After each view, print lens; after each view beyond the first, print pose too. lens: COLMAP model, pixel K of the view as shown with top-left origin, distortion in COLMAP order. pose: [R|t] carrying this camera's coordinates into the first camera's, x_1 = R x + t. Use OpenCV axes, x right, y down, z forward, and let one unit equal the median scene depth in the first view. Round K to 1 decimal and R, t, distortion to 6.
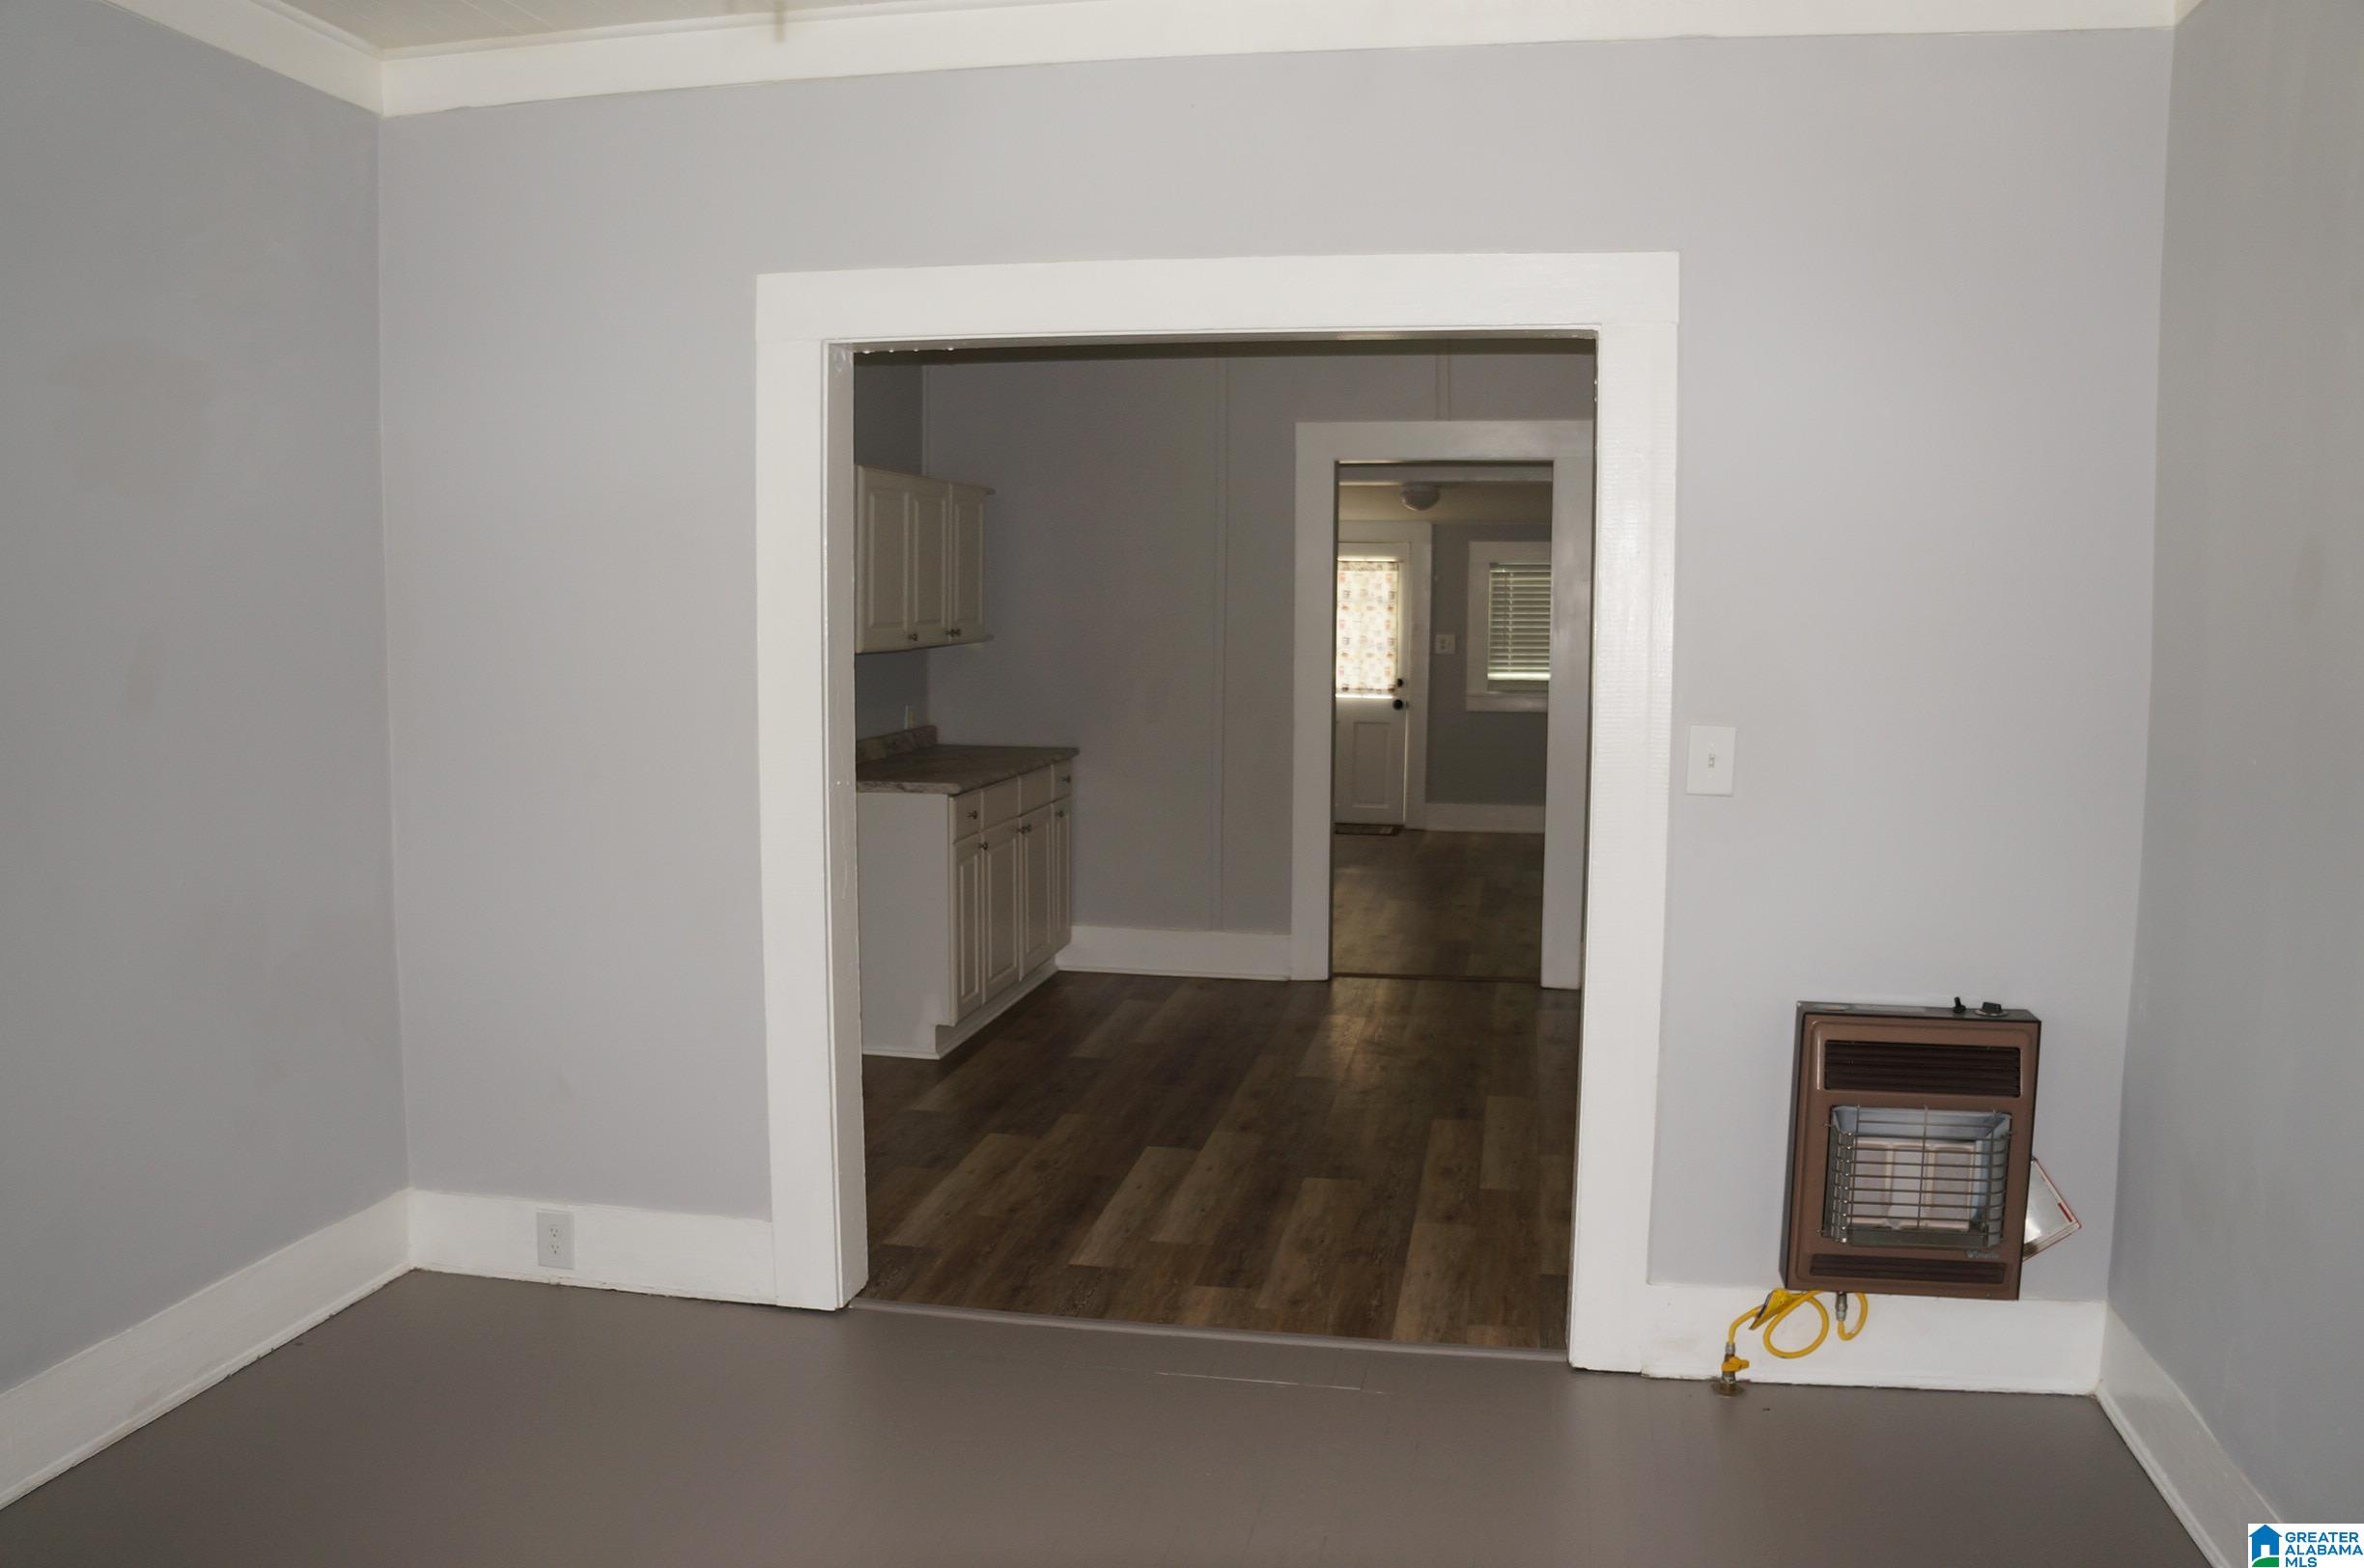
lens RADIAL K [[1868.1, 0, 1182.5], [0, 1868.1, 795.8], [0, 0, 1]] dist [-0.158030, 0.098129]
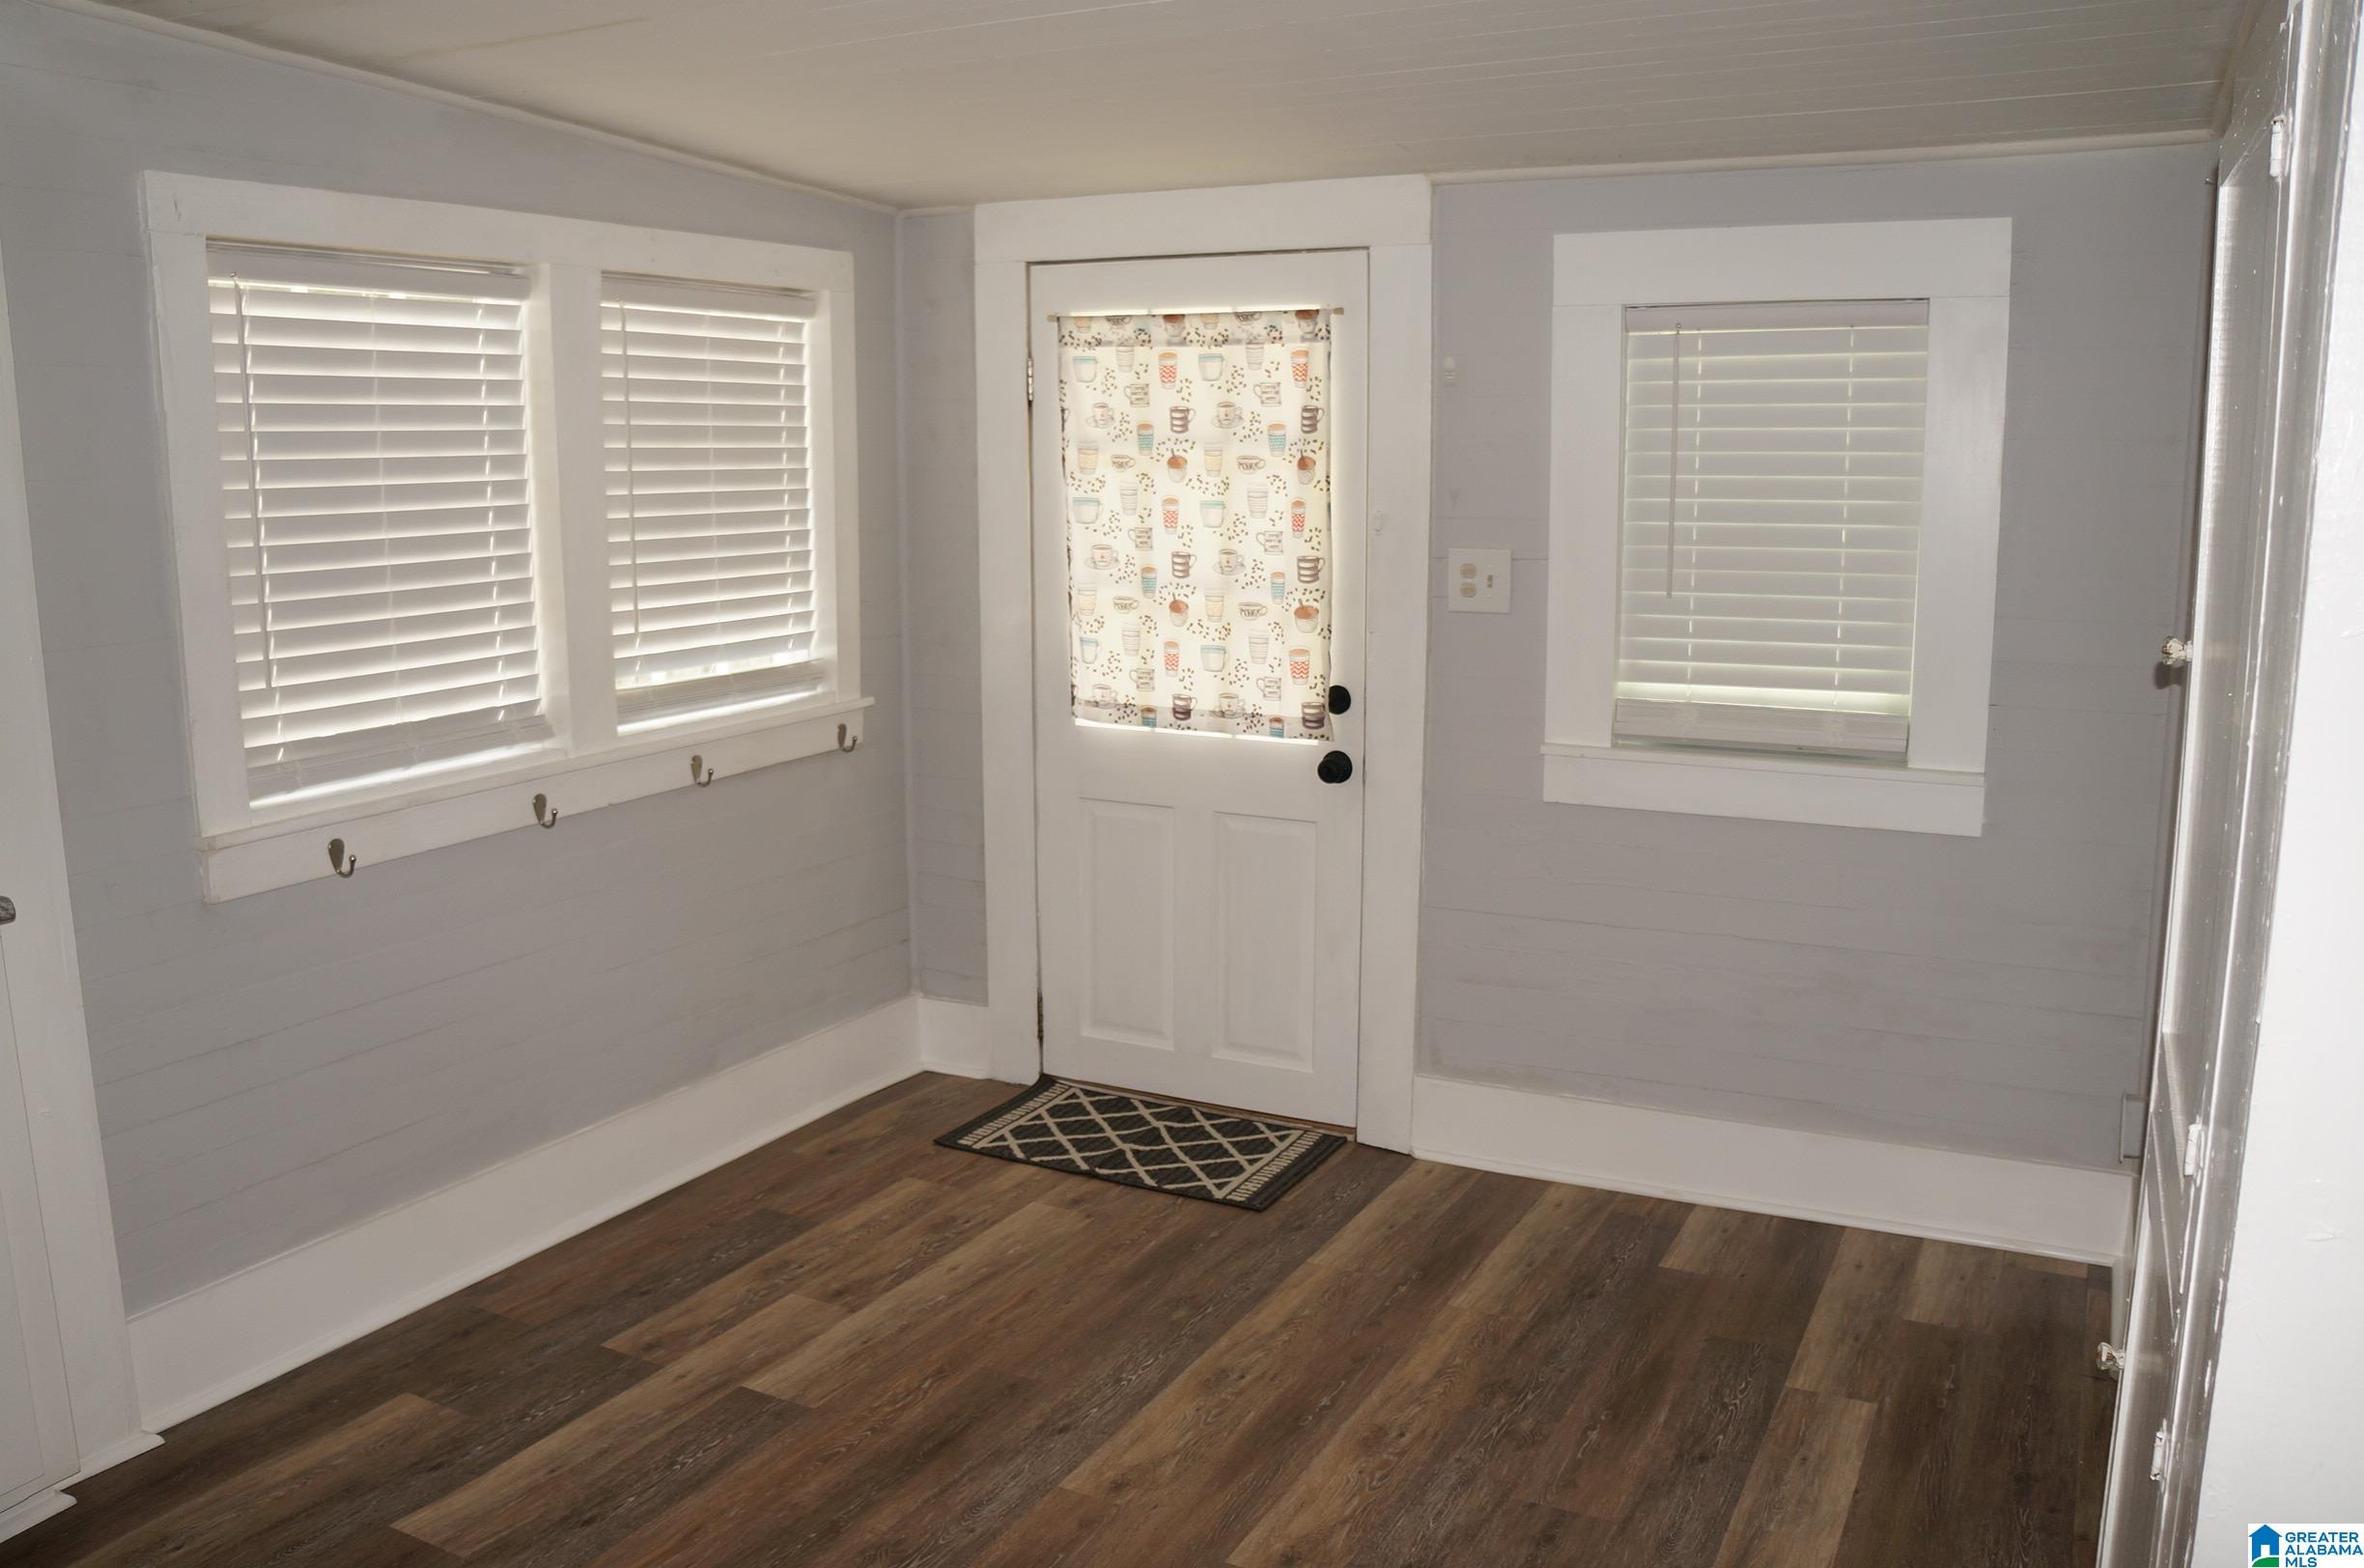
lens RADIAL K [[1868.1, 0, 1190.4], [0, 1868.1, 779.0], [0, 0, 1]] dist [-0.158030, 0.098129]
pose [[0.960330, 0.037187, -0.276377, 0.216946], [-0.012201, 0.995723, 0.091582, -0.091353], [0.278601, -0.084577, 0.956676, 0.827943]]
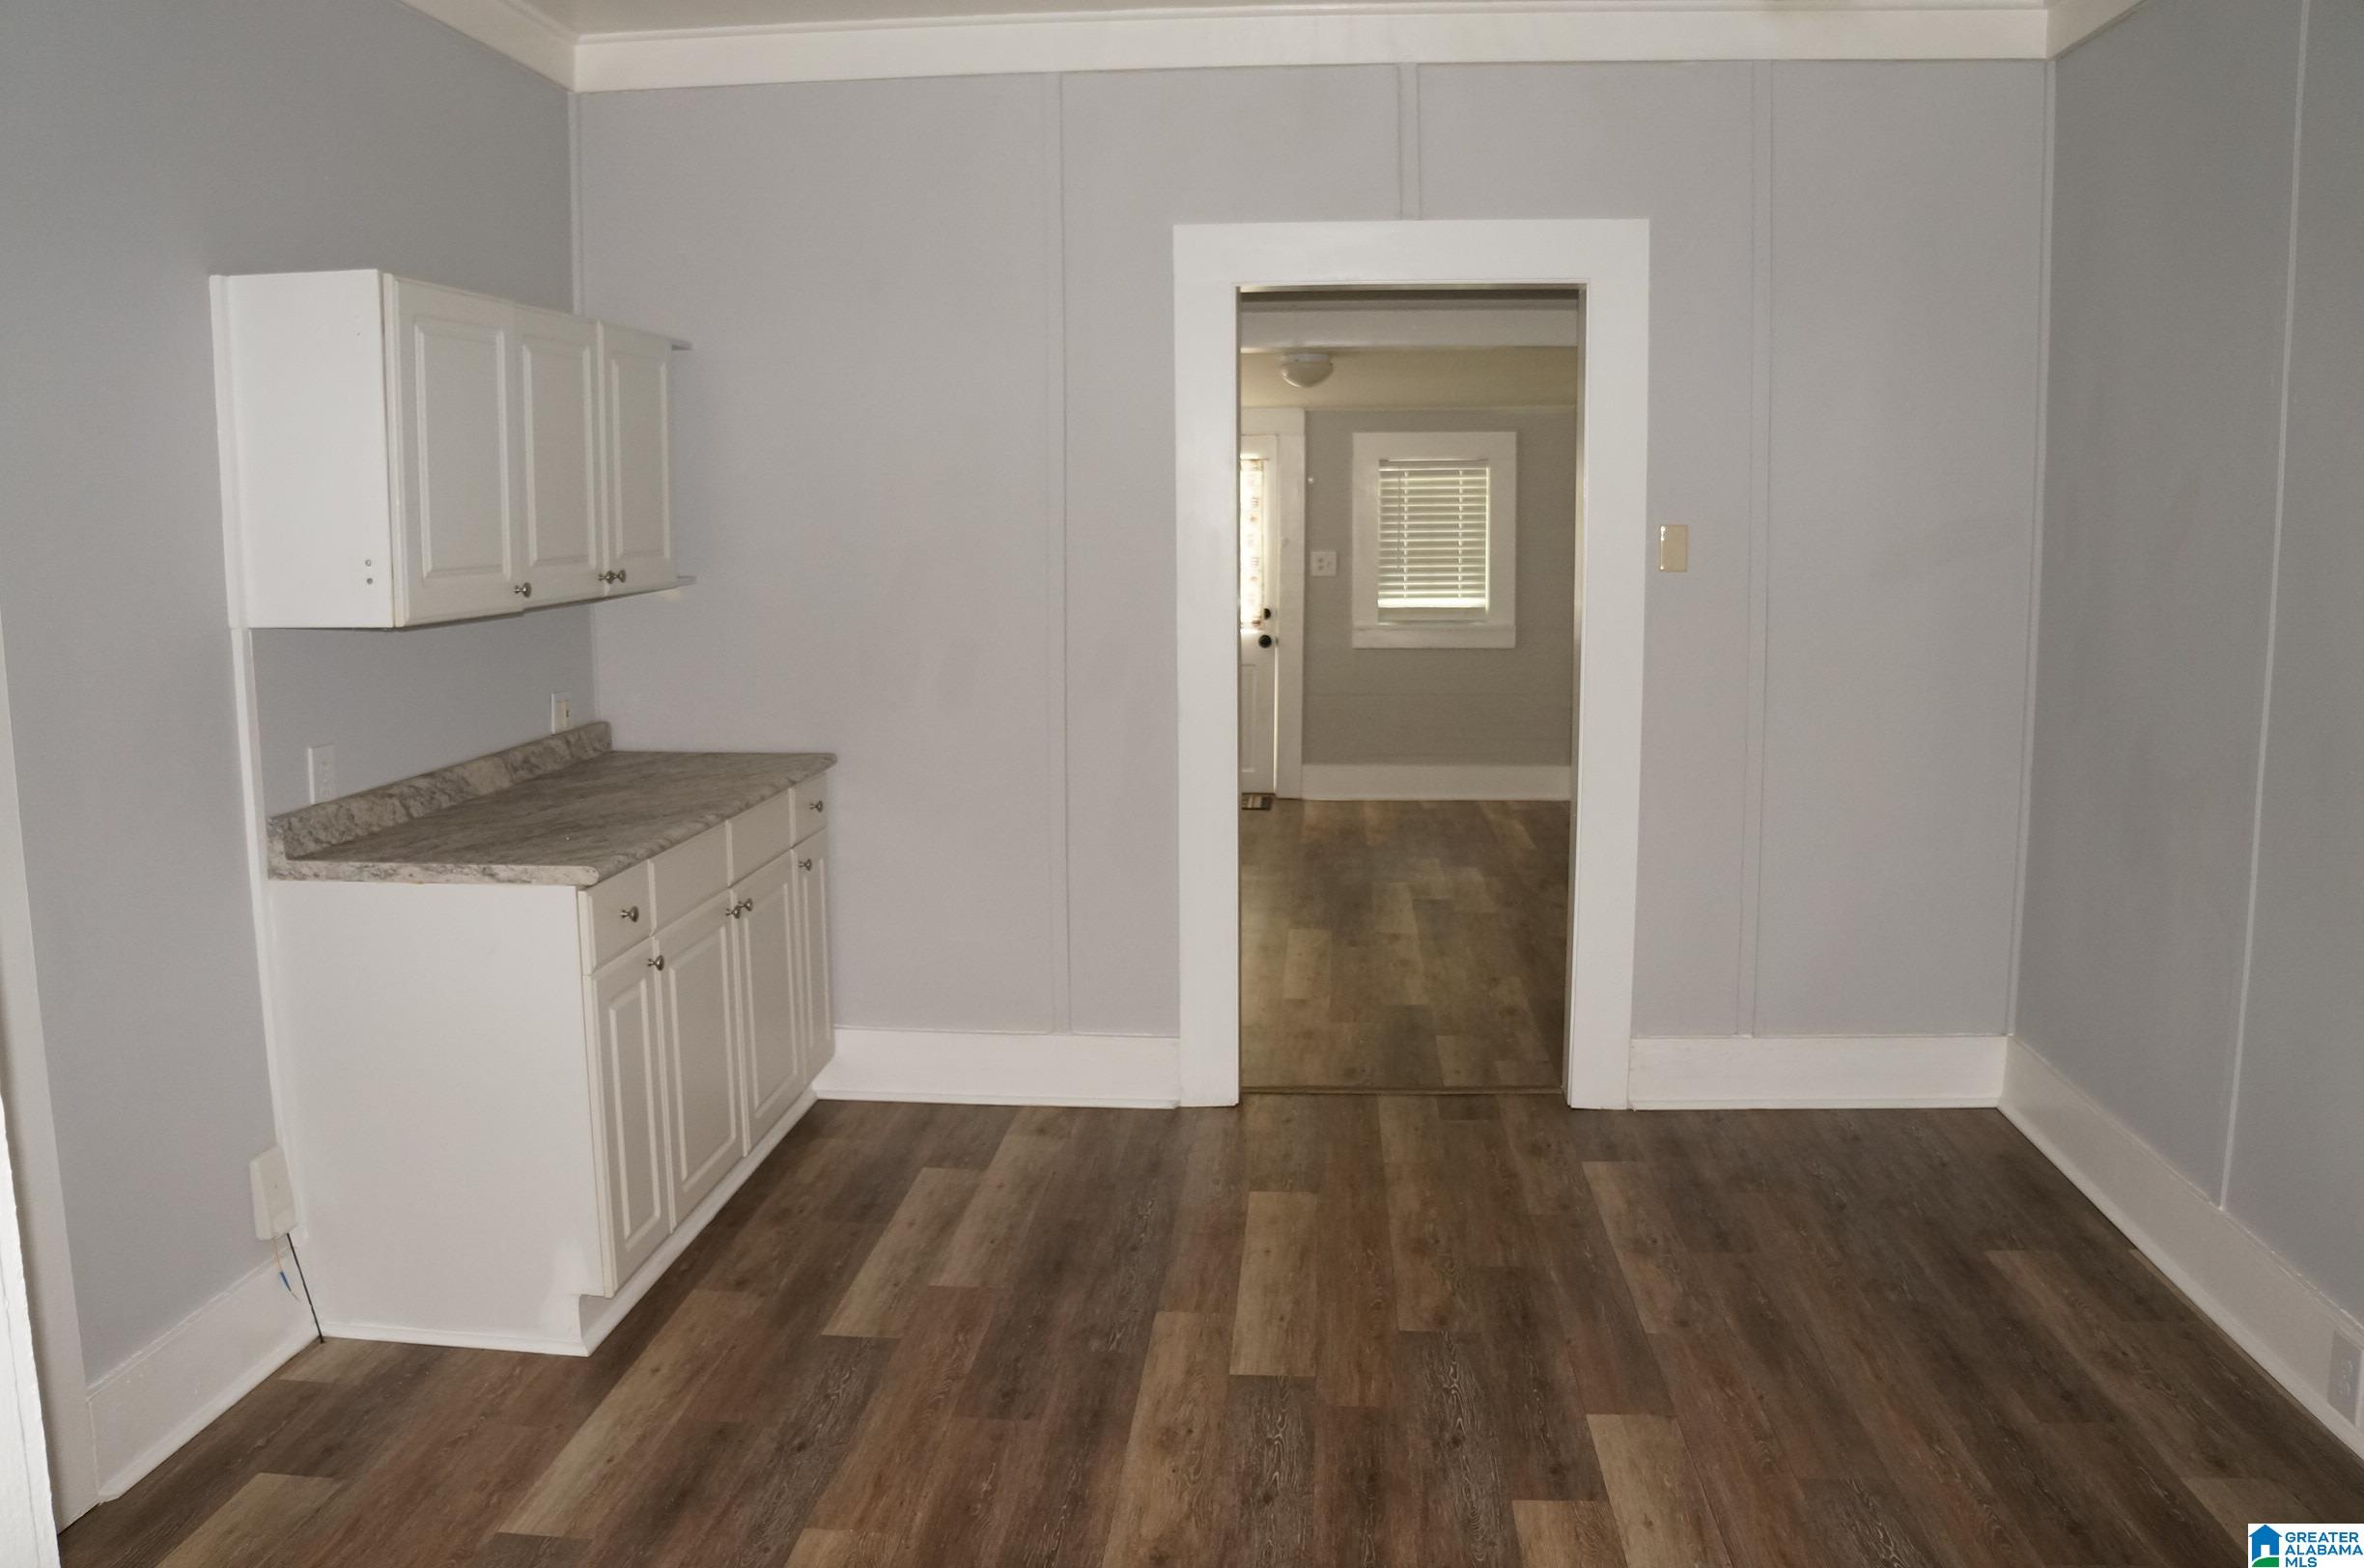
lens RADIAL K [[1868.1, 0, 1188.7], [0, 1868.1, 797.2], [0, 0, 1]] dist [-0.158030, 0.098129]
pose [[0.993915, -0.028499, 0.106401, -0.003017], [0.023278, 0.998478, 0.049994, -0.027930], [-0.107663, -0.047213, 0.993066, 0.259051]]
